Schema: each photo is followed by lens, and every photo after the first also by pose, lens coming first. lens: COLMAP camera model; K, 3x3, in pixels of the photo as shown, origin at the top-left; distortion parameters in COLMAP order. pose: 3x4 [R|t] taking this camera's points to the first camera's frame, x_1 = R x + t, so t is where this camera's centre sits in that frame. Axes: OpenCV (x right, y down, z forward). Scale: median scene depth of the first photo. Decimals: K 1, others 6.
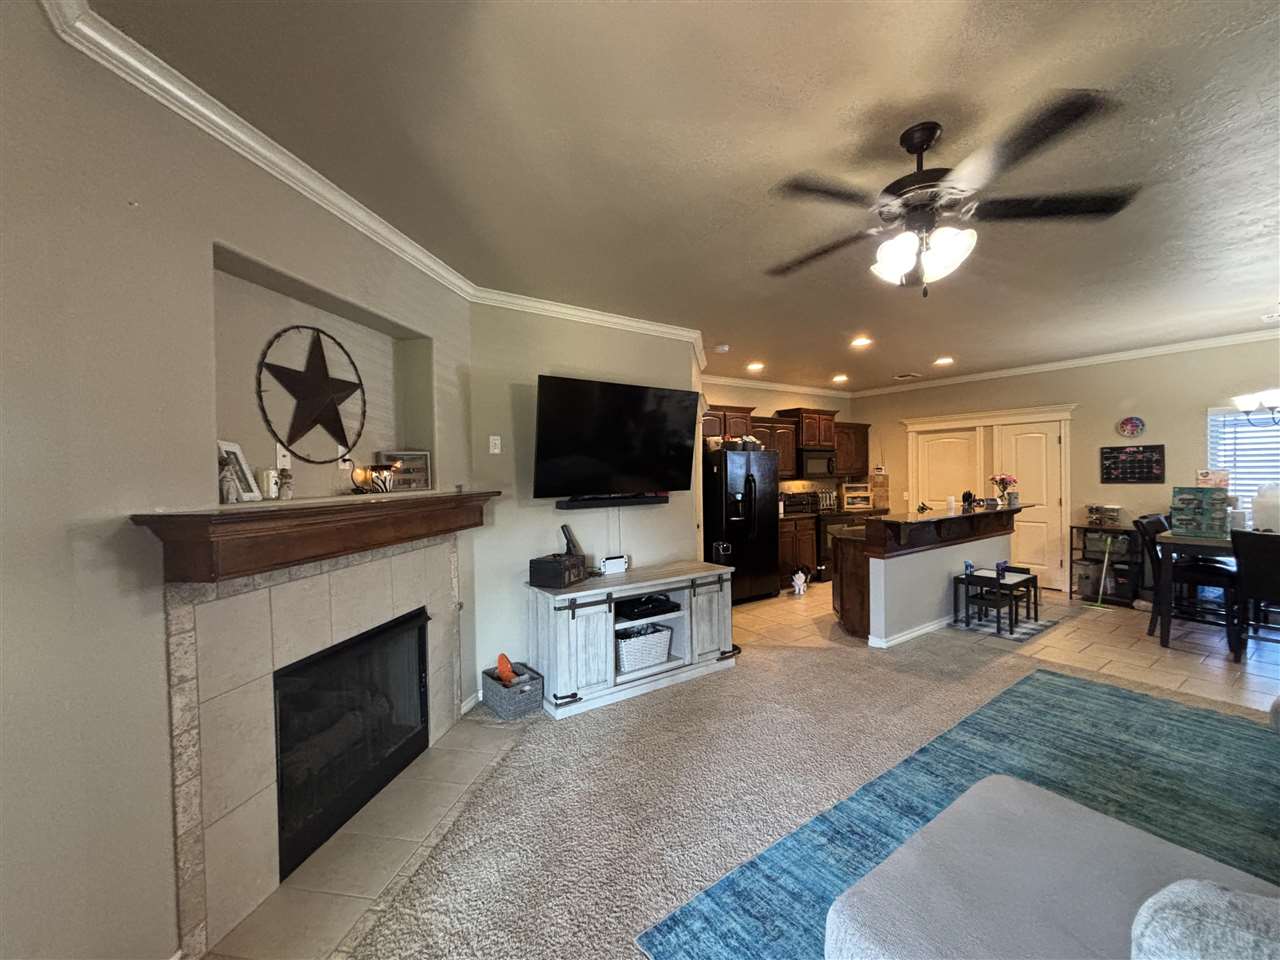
lens RADIAL K [[518.7, 0, 639.0], [0, 518.7, 475.8], [0, 0, 1]] dist [0.000406, 0.000323]
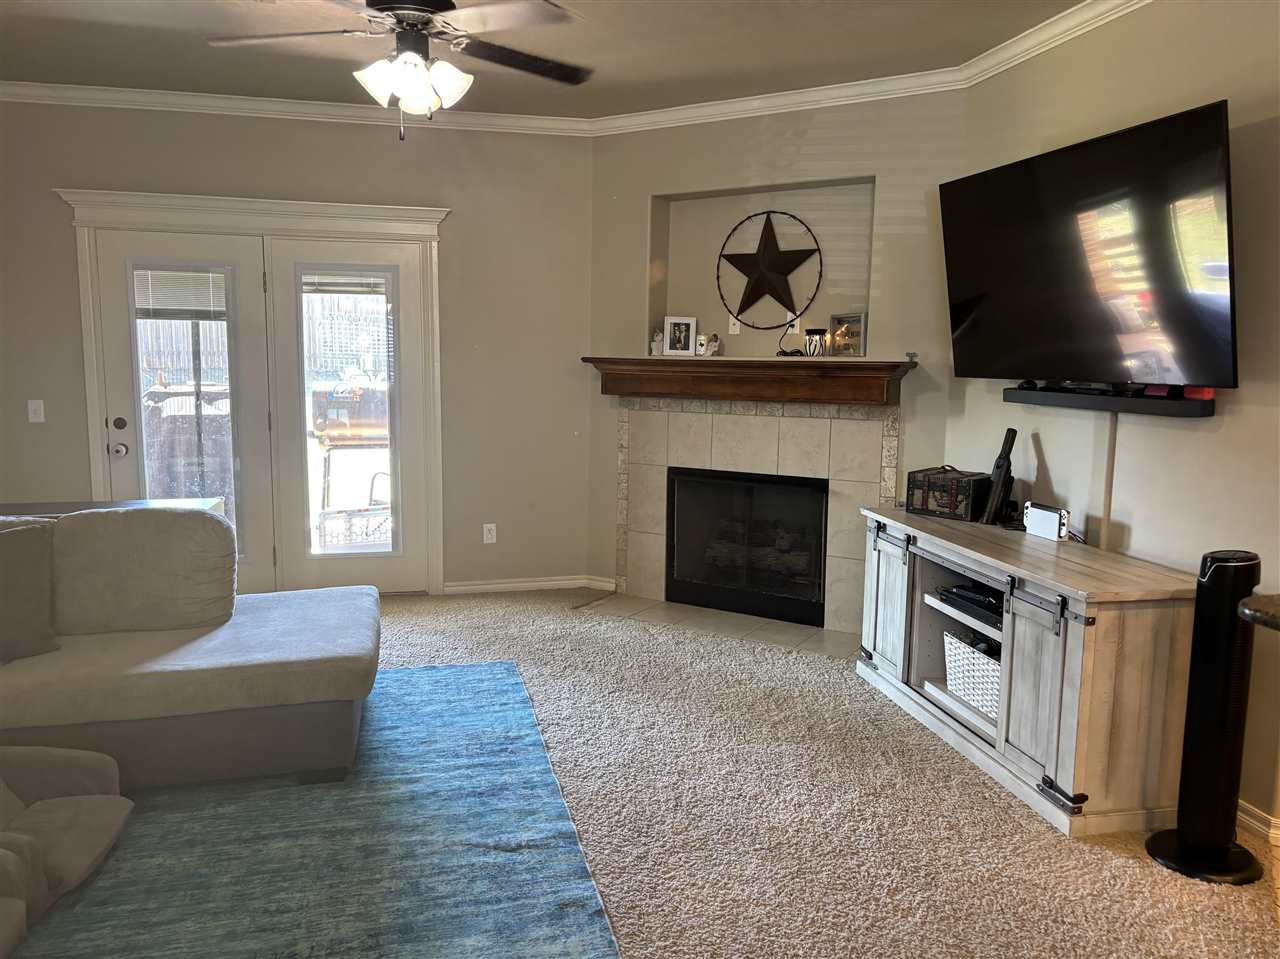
lens RADIAL K [[974.6, 0, 647.7], [0, 974.6, 476.1], [0, 0, 1]] dist [0.050477, -0.041992]
pose [[-0.375141, 0.133094, -0.917363, 1.393366], [-0.008098, 0.989130, 0.146817, -0.014541], [0.926933, 0.062506, -0.369985, 1.416019]]
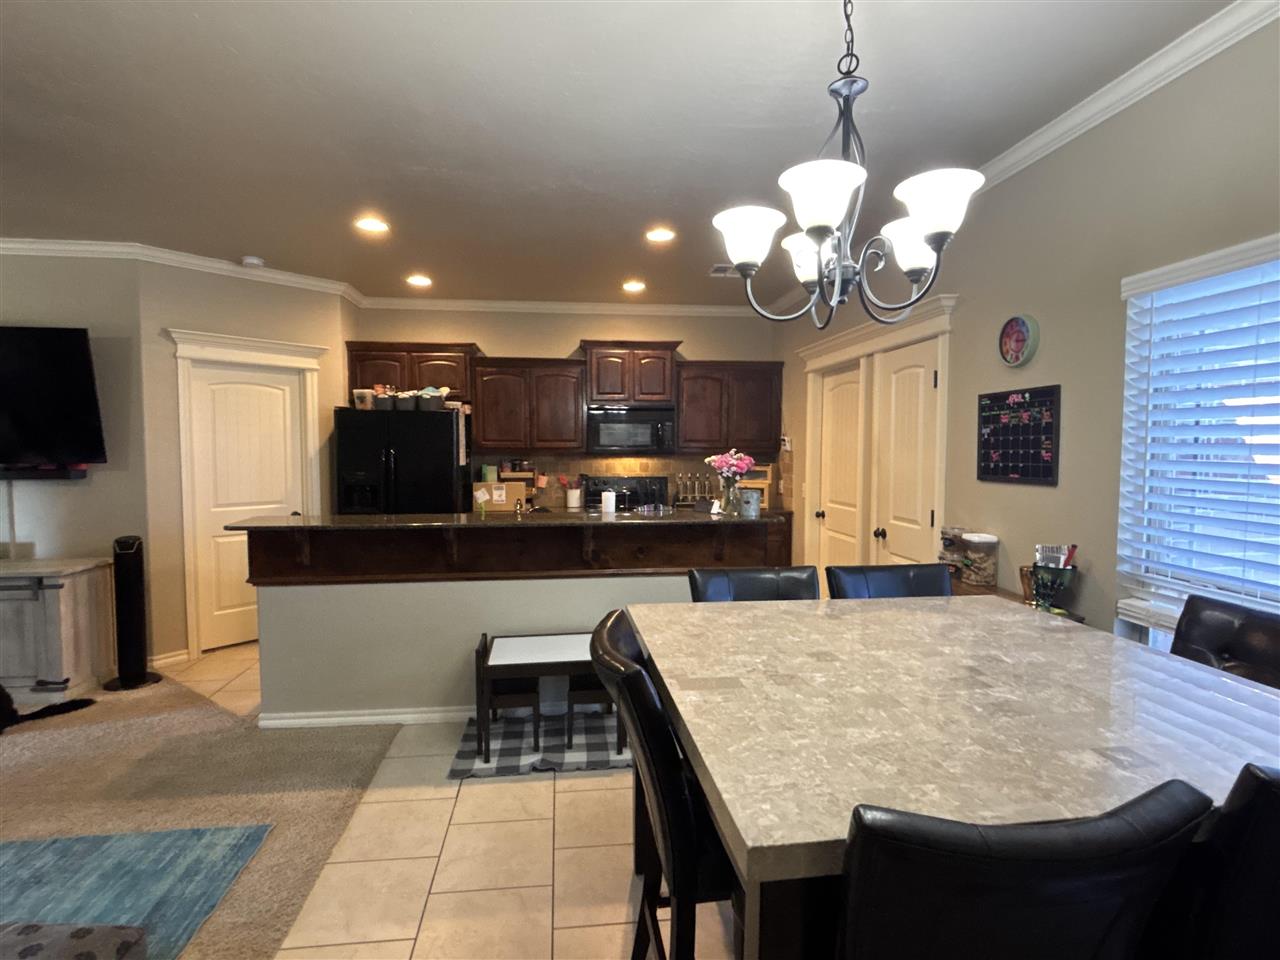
lens RADIAL K [[665.3, 0, 634.8], [0, 665.3, 482.2], [0, 0, 1]] dist [0.001040, -0.000209]
pose [[0.877332, 0.043891, -0.477873, 1.954438], [-0.017455, 0.998068, 0.059623, -0.025050], [0.479567, -0.043968, 0.876403, 0.845275]]
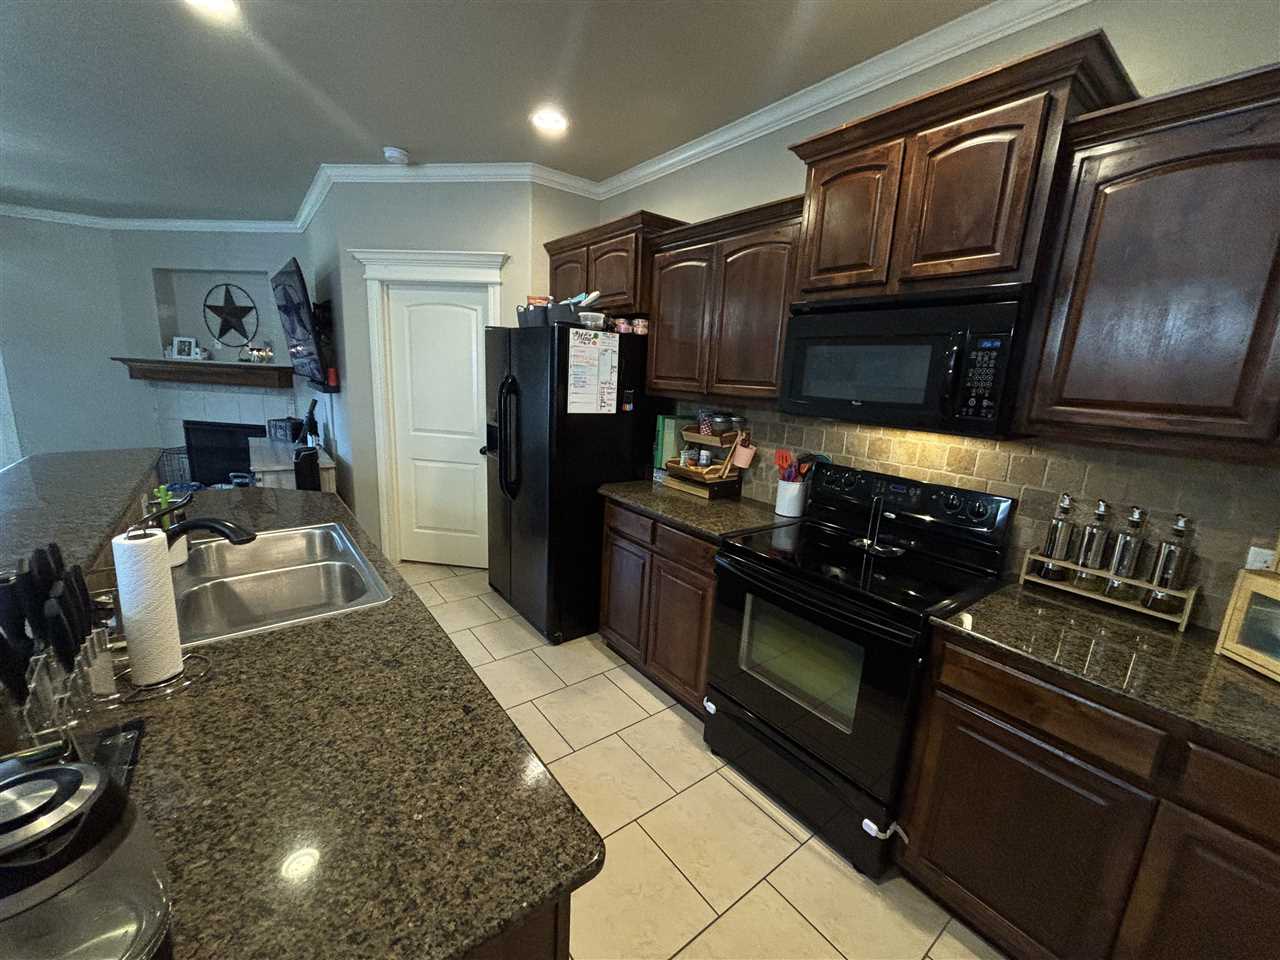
lens RADIAL K [[518.7, 0, 635.4], [0, 518.7, 482.3], [0, 0, 1]] dist [0.000406, 0.000323]
pose [[0.034211, 0.225904, -0.973549, 1.575253], [-0.055680, 0.973037, 0.223828, -0.047310], [0.997862, 0.046550, 0.045867, 2.367370]]
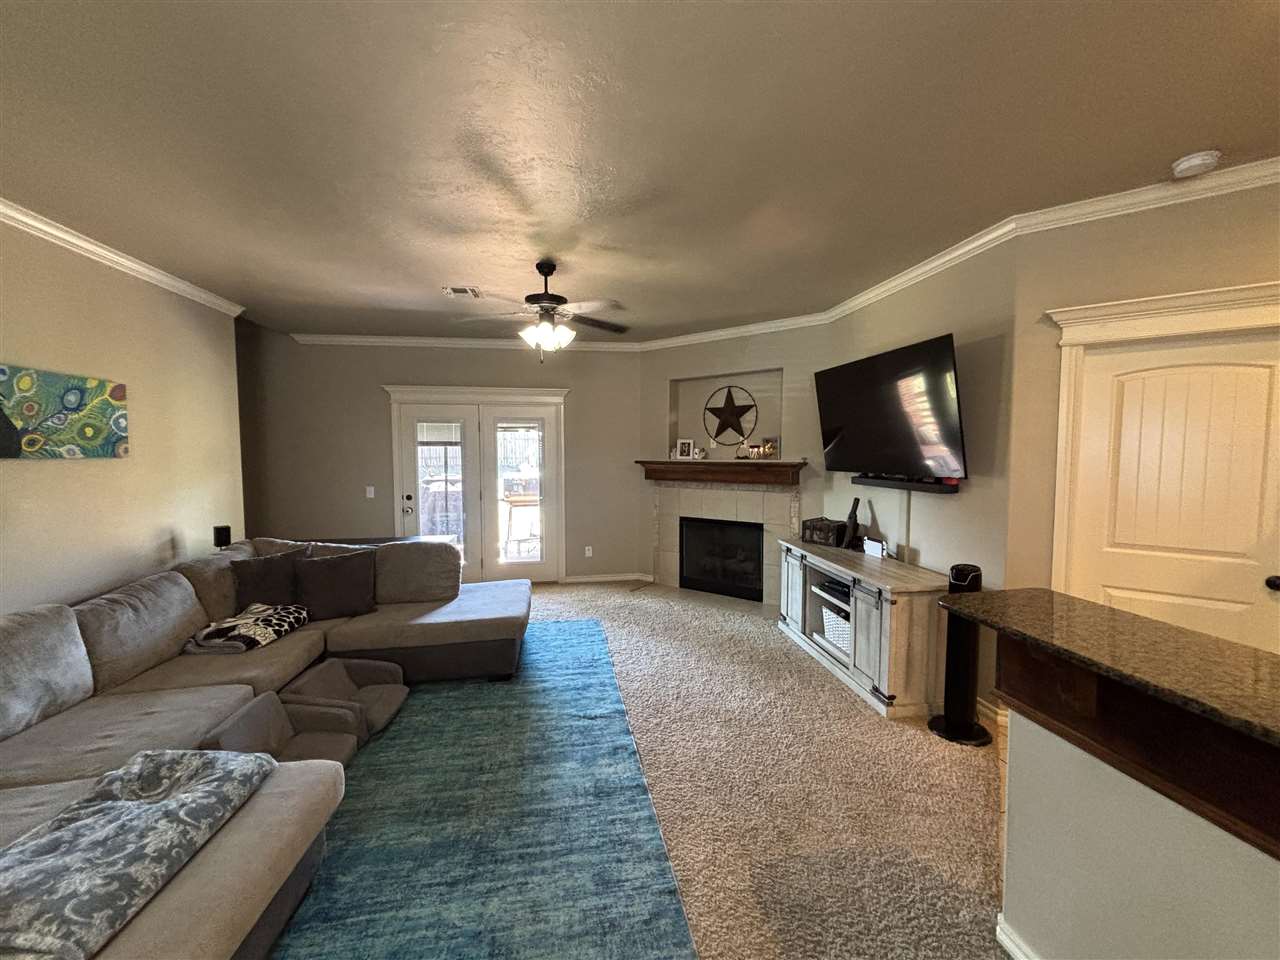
lens RADIAL K [[518.7, 0, 636.7], [0, 518.7, 479.2], [0, 0, 1]] dist [0.000406, 0.000323]
pose [[-0.448784, 0.071309, -0.890791, 1.428582], [0.009439, 0.997134, 0.075066, -0.044254], [0.893590, 0.025281, -0.448171, 1.475683]]
